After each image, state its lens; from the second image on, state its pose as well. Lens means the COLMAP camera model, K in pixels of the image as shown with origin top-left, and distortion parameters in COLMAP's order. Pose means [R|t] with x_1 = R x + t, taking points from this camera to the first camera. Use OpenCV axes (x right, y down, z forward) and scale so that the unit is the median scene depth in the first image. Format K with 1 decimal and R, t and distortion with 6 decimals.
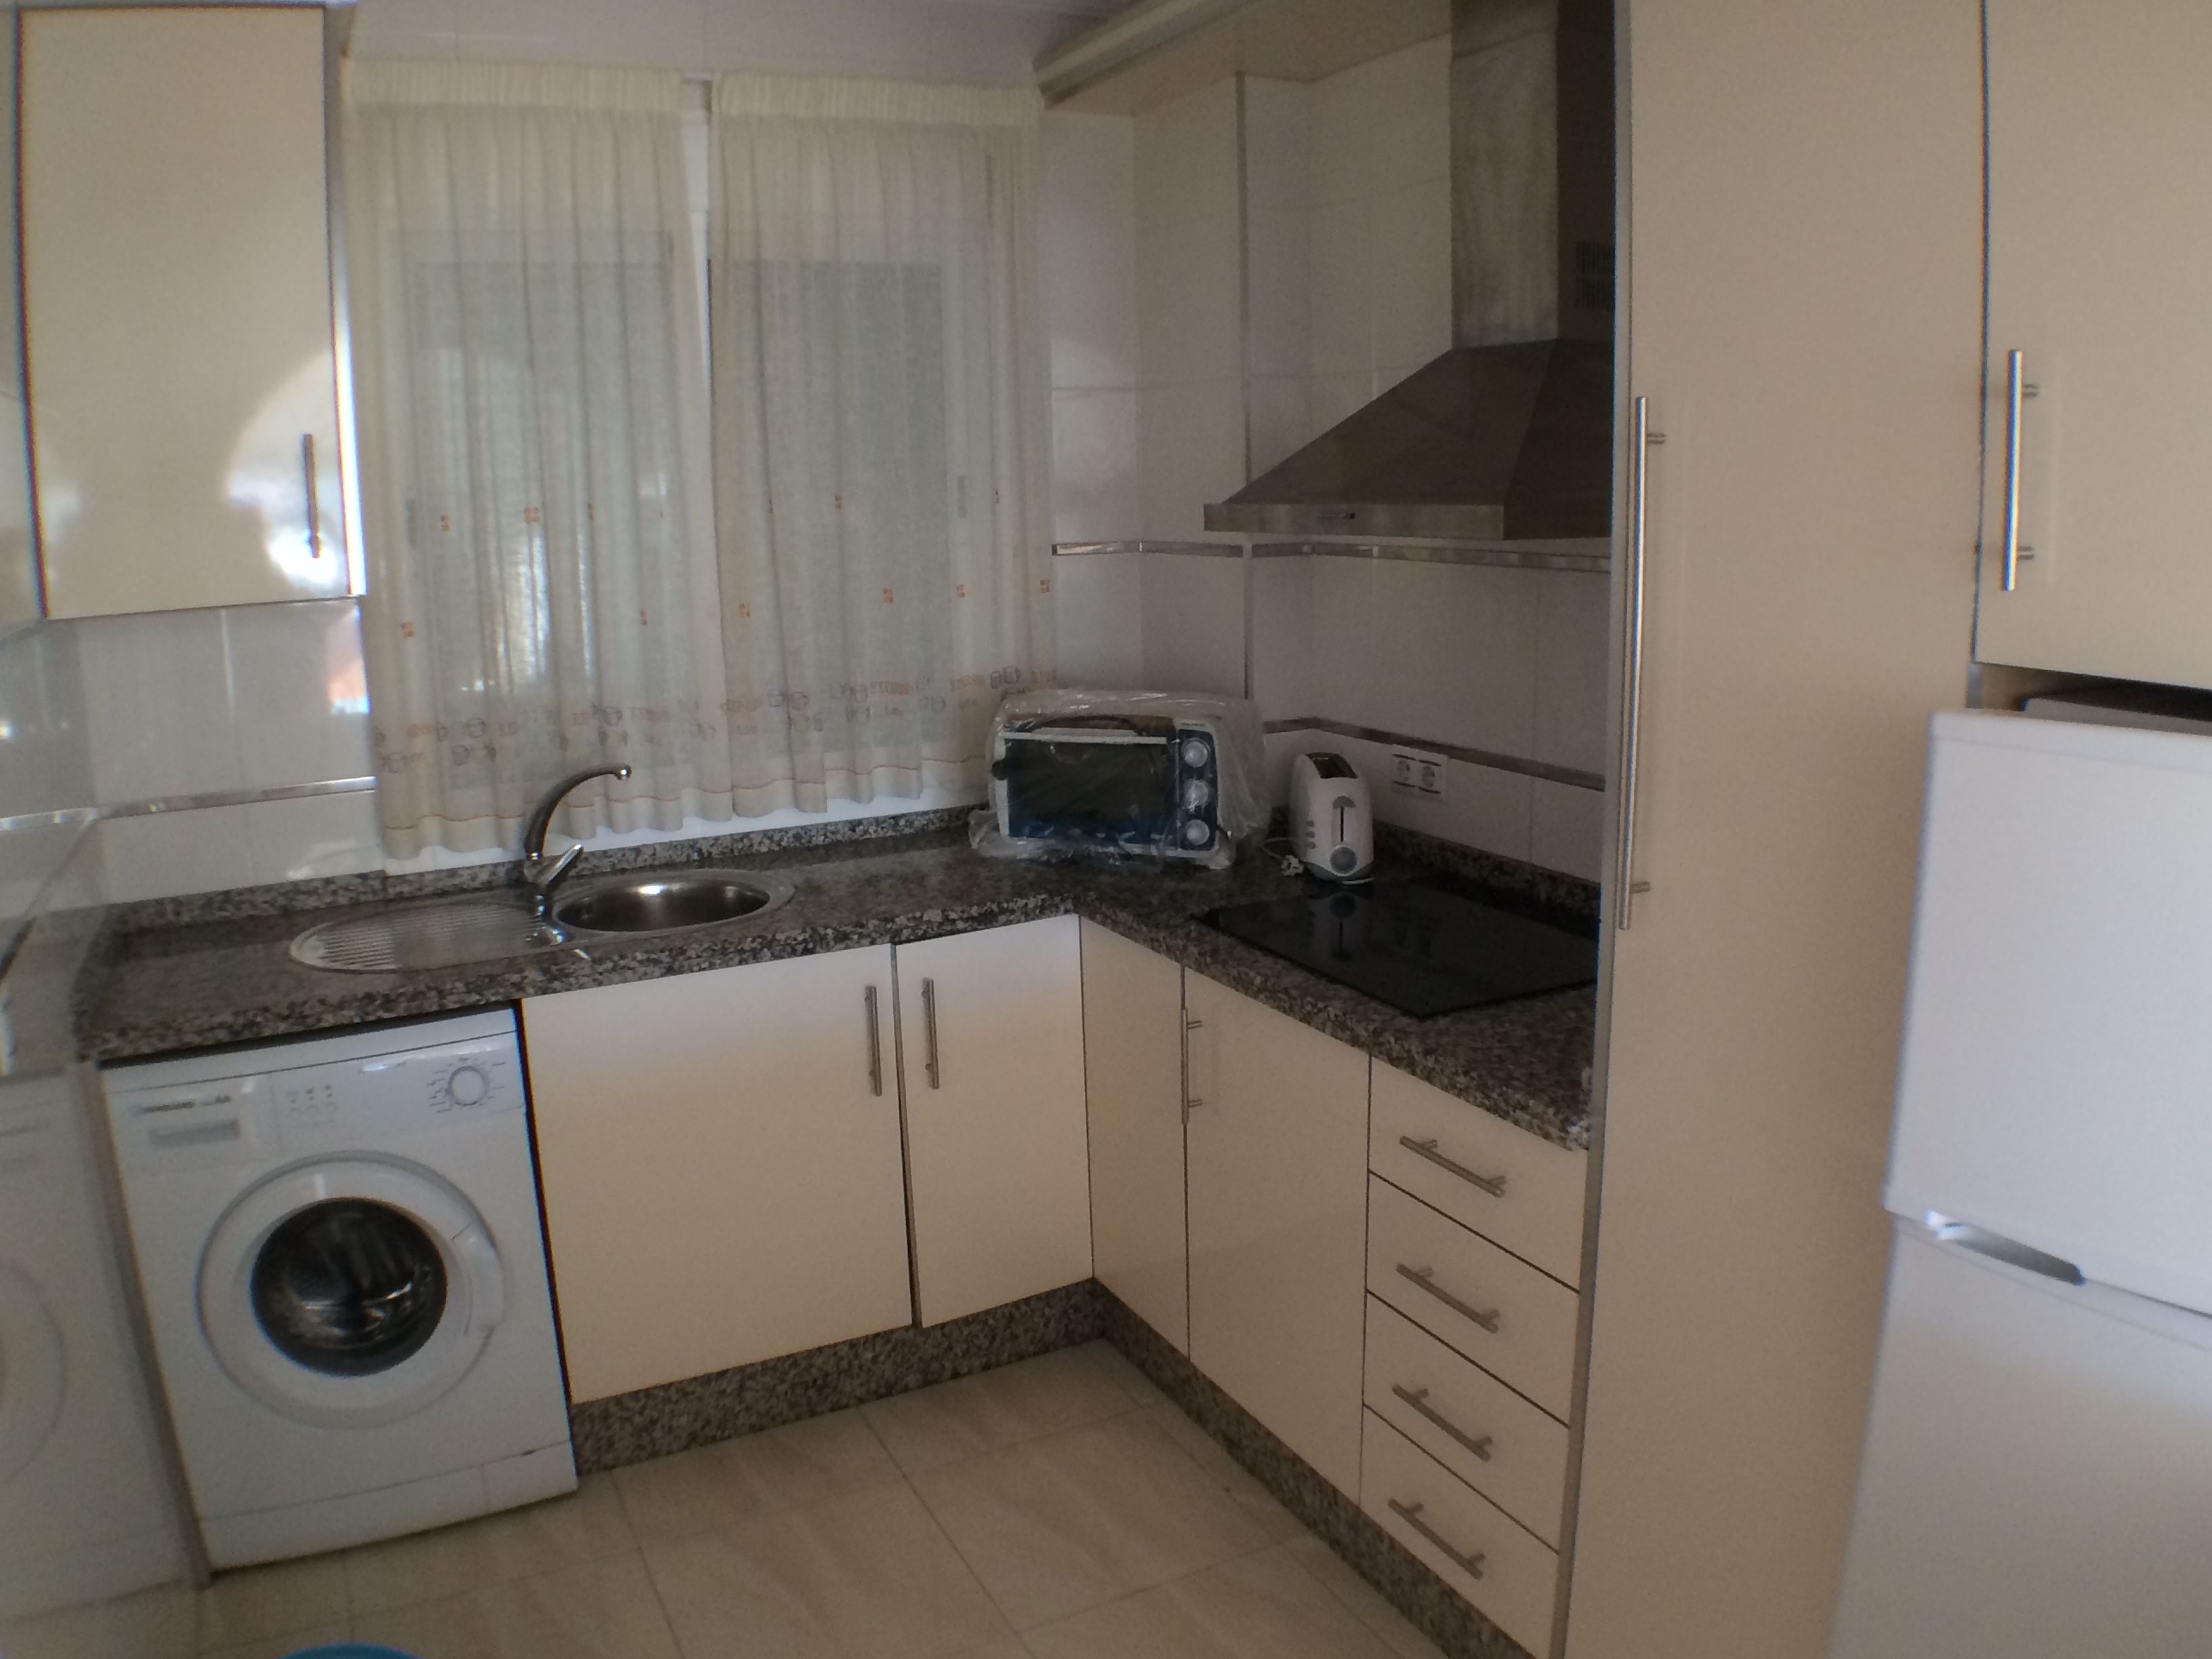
lens RADIAL K [[1586.6, 0, 1106.0], [0, 1586.6, 829.5], [0, 0, 1]] dist [-0.207638, 0.001148]
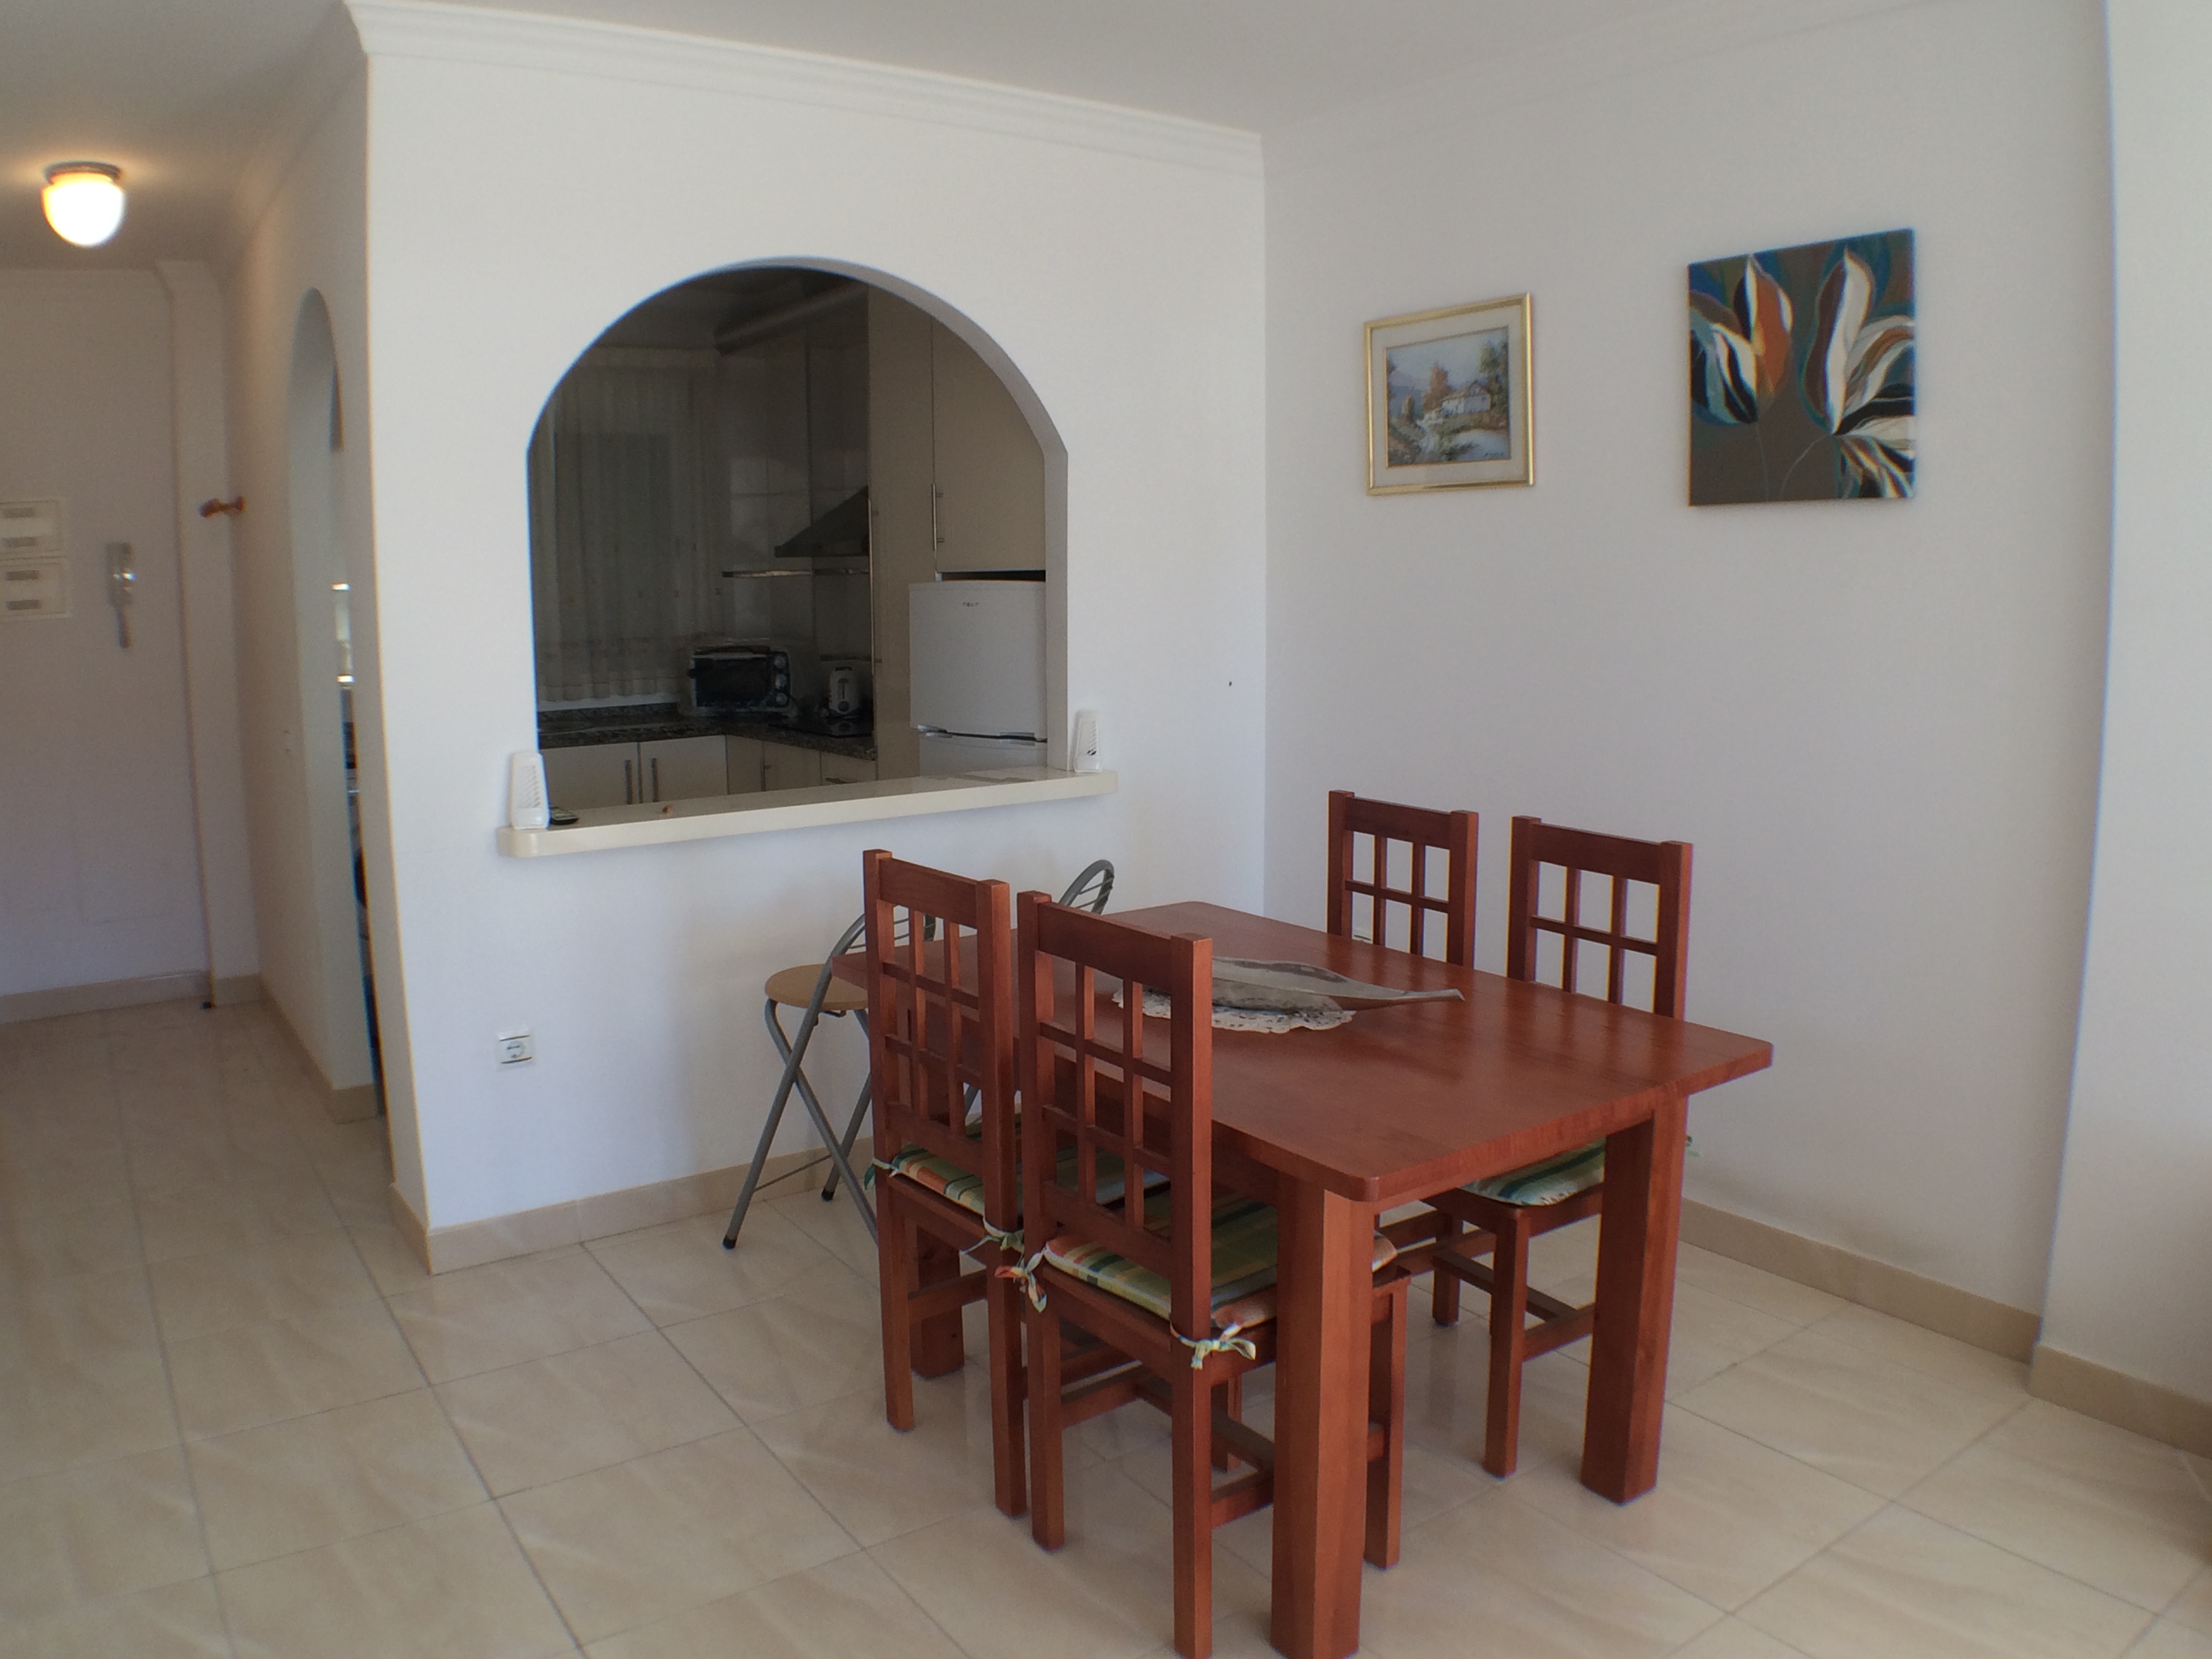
lens RADIAL K [[1586.6, 0, 1106.0], [0, 1586.6, 829.5], [0, 0, 1]] dist [-0.207638, 0.001148]
pose [[0.991190, -0.005857, 0.132320, 0.204676], [0.013757, 0.998171, -0.058875, 0.300379], [-0.131733, 0.060176, 0.989457, -1.121540]]
